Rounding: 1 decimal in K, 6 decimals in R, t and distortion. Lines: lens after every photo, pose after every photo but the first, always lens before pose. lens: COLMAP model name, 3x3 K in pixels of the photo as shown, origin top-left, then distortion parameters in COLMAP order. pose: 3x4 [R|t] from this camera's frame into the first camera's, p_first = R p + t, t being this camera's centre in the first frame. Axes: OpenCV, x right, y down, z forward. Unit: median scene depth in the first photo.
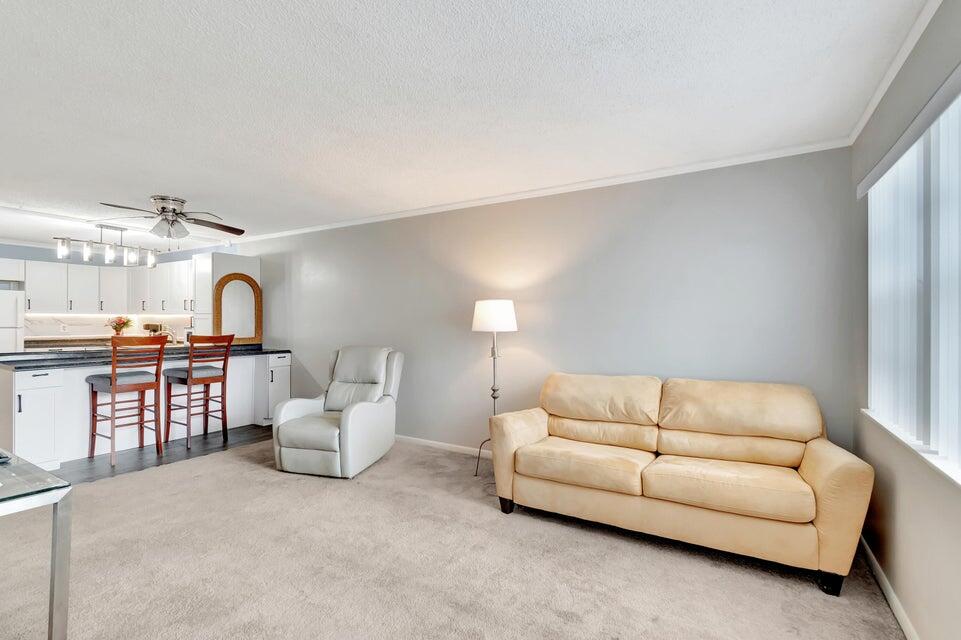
lens RADIAL K [[441.5, 0, 484.6], [0, 441.5, 320.6], [0, 0, 1]] dist [0.000310, -0.000683]
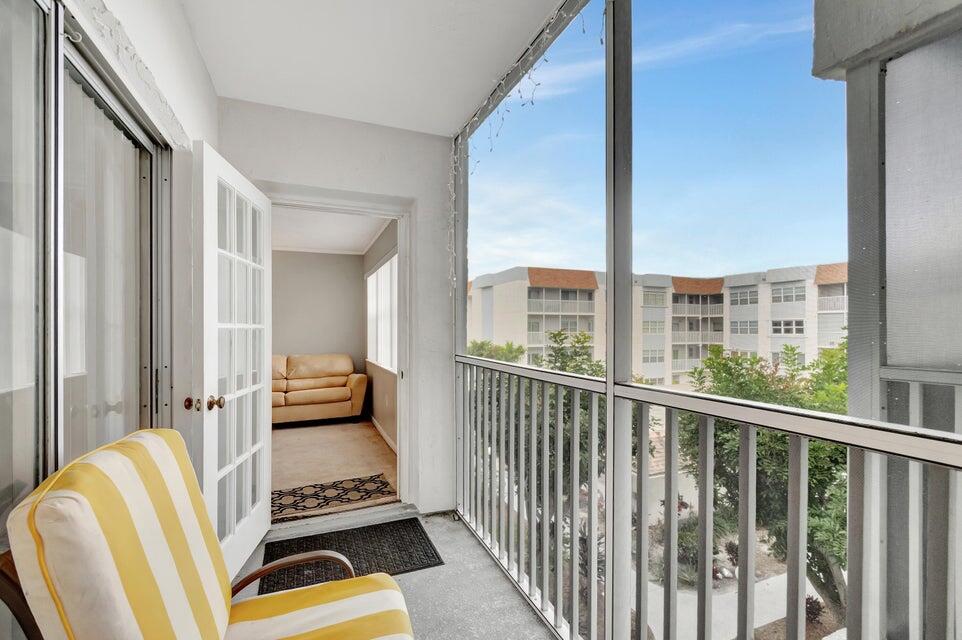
lens RADIAL K [[442.0, 0, 485.1], [0, 442.0, 328.0], [0, 0, 1]] dist [0.000310, -0.000683]
pose [[0.606861, -0.001536, 0.794807, -0.764100], [0.005912, 0.999979, -0.002582, 0.019668], [-0.794786, 0.006266, 0.606857, -1.101454]]
